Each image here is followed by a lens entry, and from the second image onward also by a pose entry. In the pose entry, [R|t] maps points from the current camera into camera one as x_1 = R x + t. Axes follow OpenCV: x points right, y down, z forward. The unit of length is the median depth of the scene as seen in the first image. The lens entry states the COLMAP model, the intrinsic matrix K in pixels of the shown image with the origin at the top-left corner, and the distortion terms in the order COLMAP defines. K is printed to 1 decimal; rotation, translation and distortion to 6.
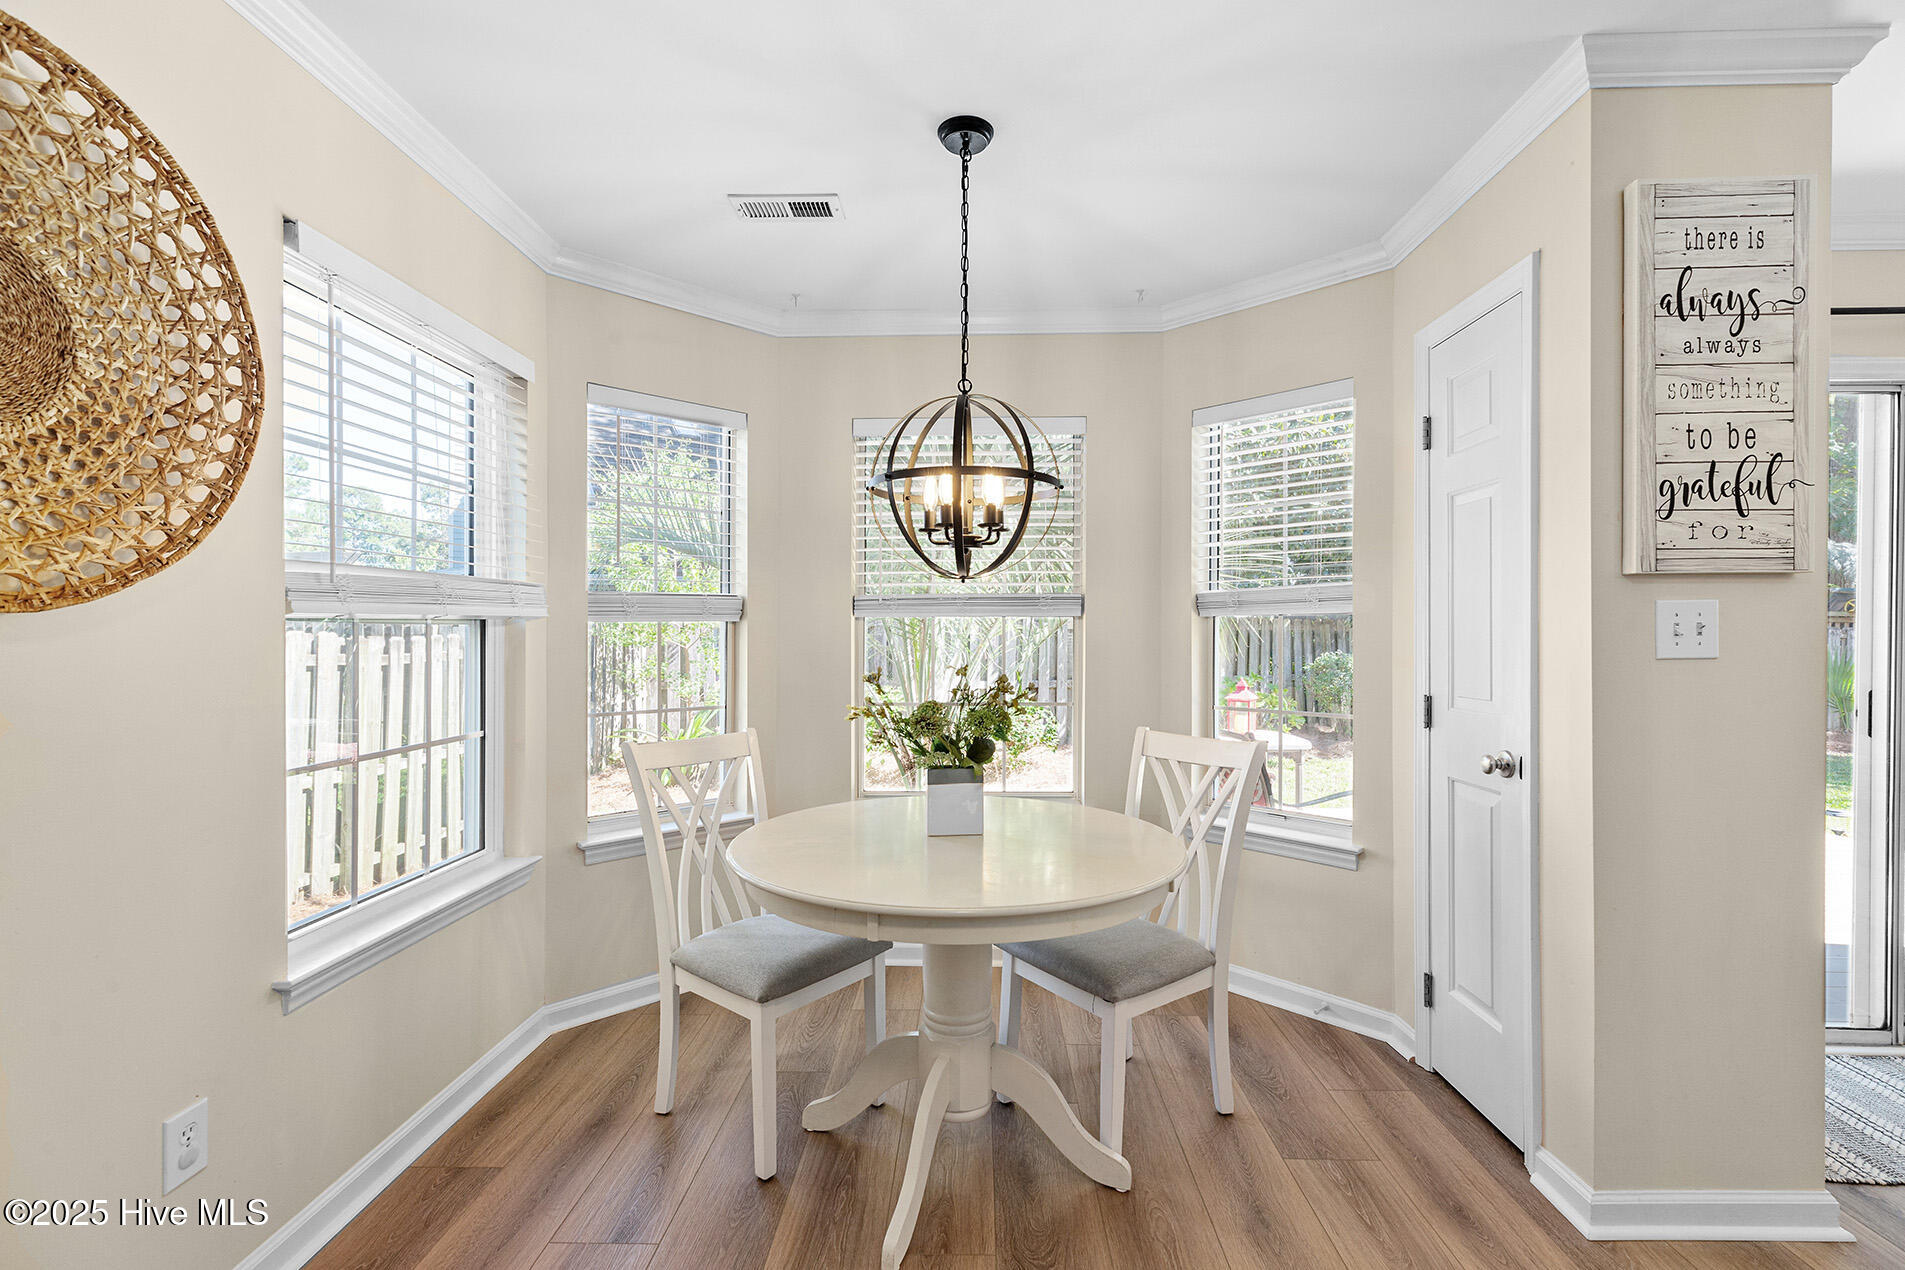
lens RADIAL K [[863.5, 0, 958.2], [0, 863.5, 635.0], [0, 0, 1]] dist [0.004261, 0.003389]
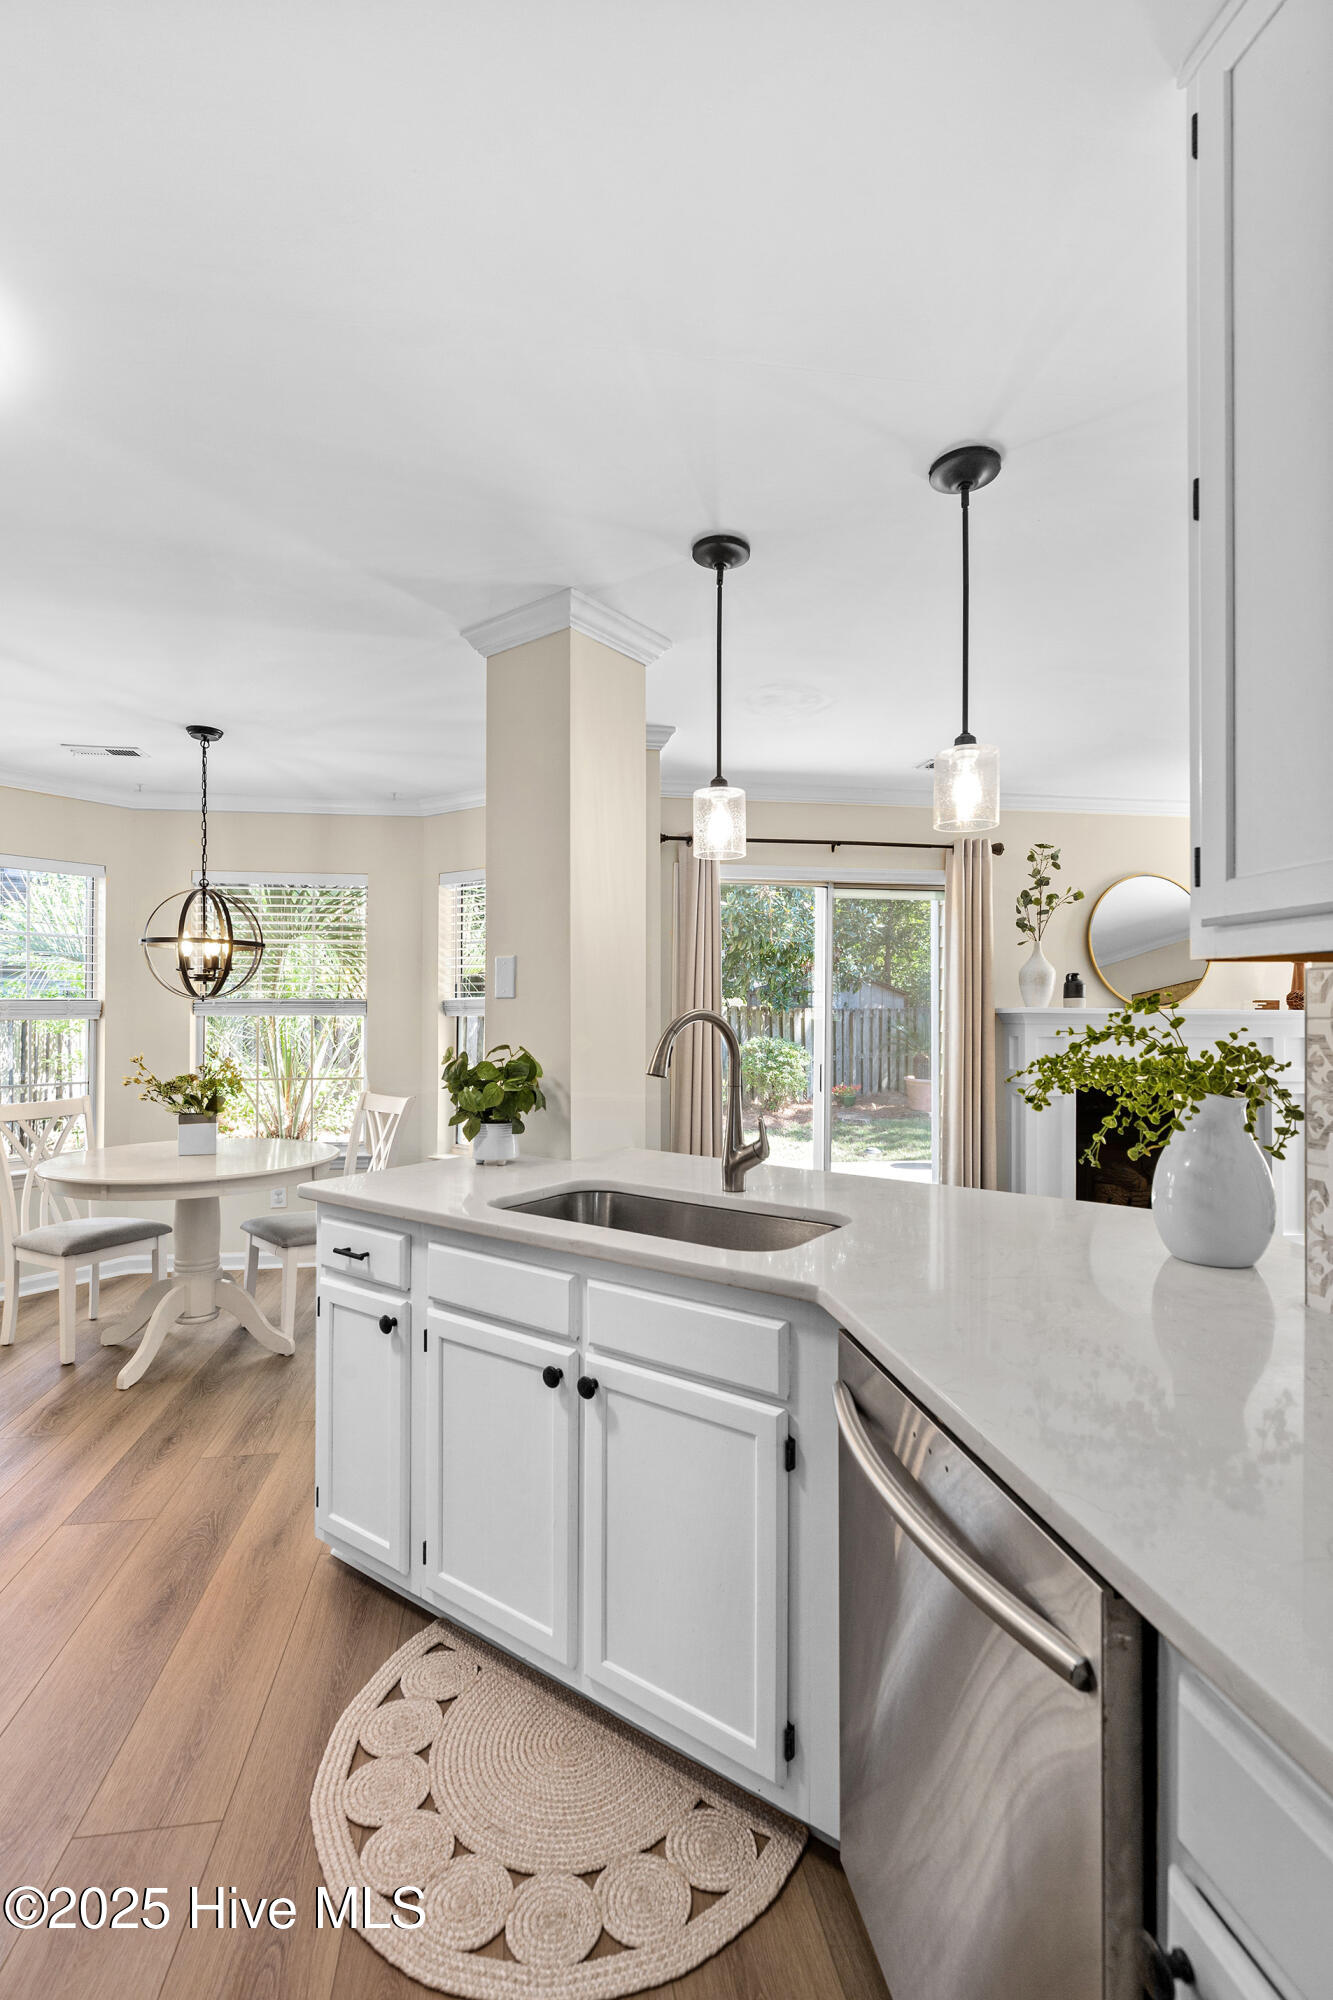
lens RADIAL K [[906.6, 0, 629.8], [0, 906.6, 1014.9], [0, 0, 1]] dist [0.004261, 0.003389]
pose [[0.987128, 0.003783, 0.159885, 0.525455], [-0.003893, 0.999992, 0.000374, -0.039544], [-0.159883, -0.000991, 0.987136, -0.833234]]
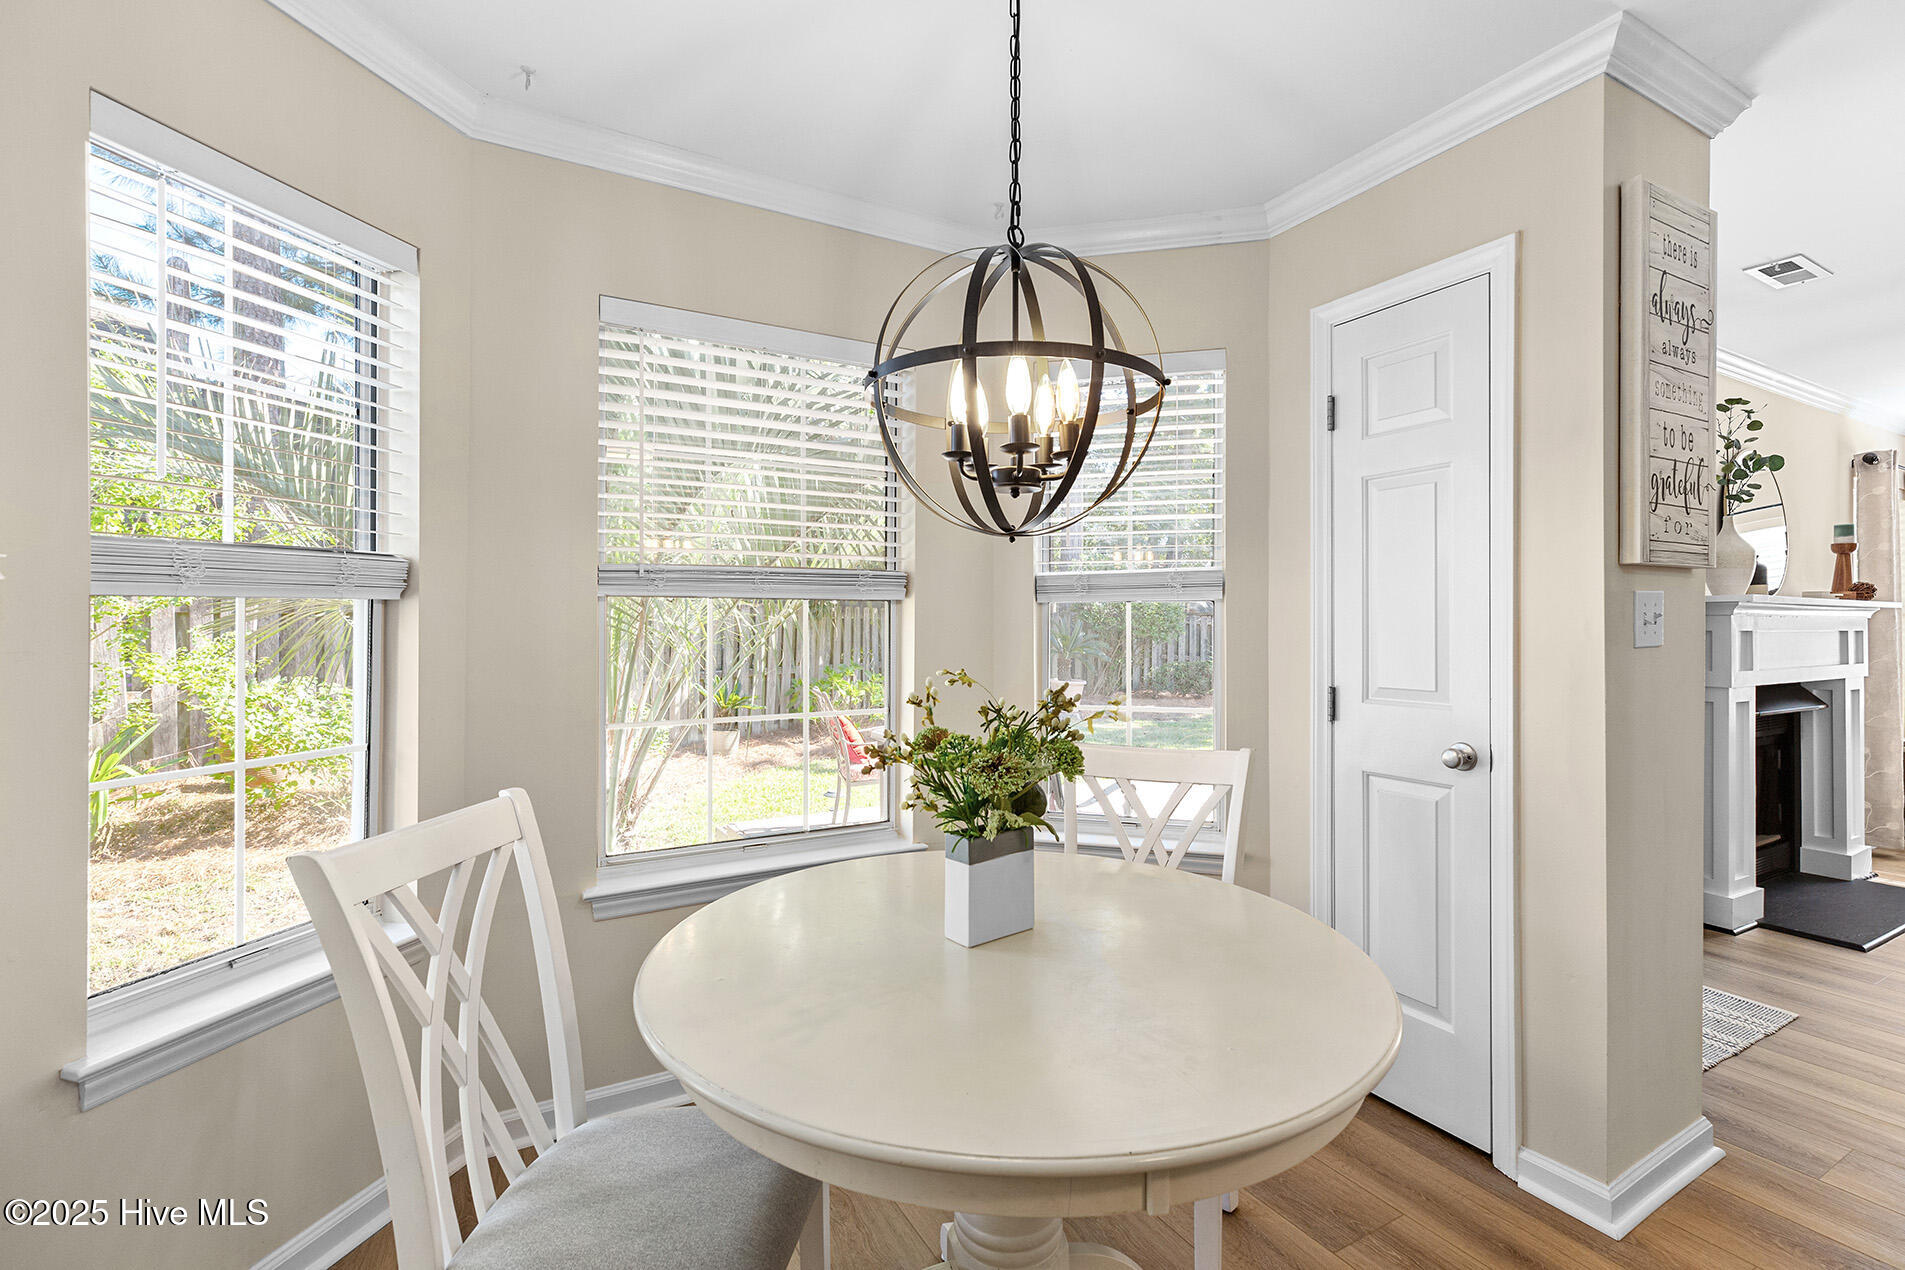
lens RADIAL K [[863.5, 0, 968.5], [0, 863.5, 622.7], [0, 0, 1]] dist [0.004261, 0.003389]
pose [[0.856500, 0.000966, 0.516146, -0.348191], [-0.000808, 1.000000, -0.000531, -0.000825], [-0.516146, 0.000038, 0.856501, 0.456916]]
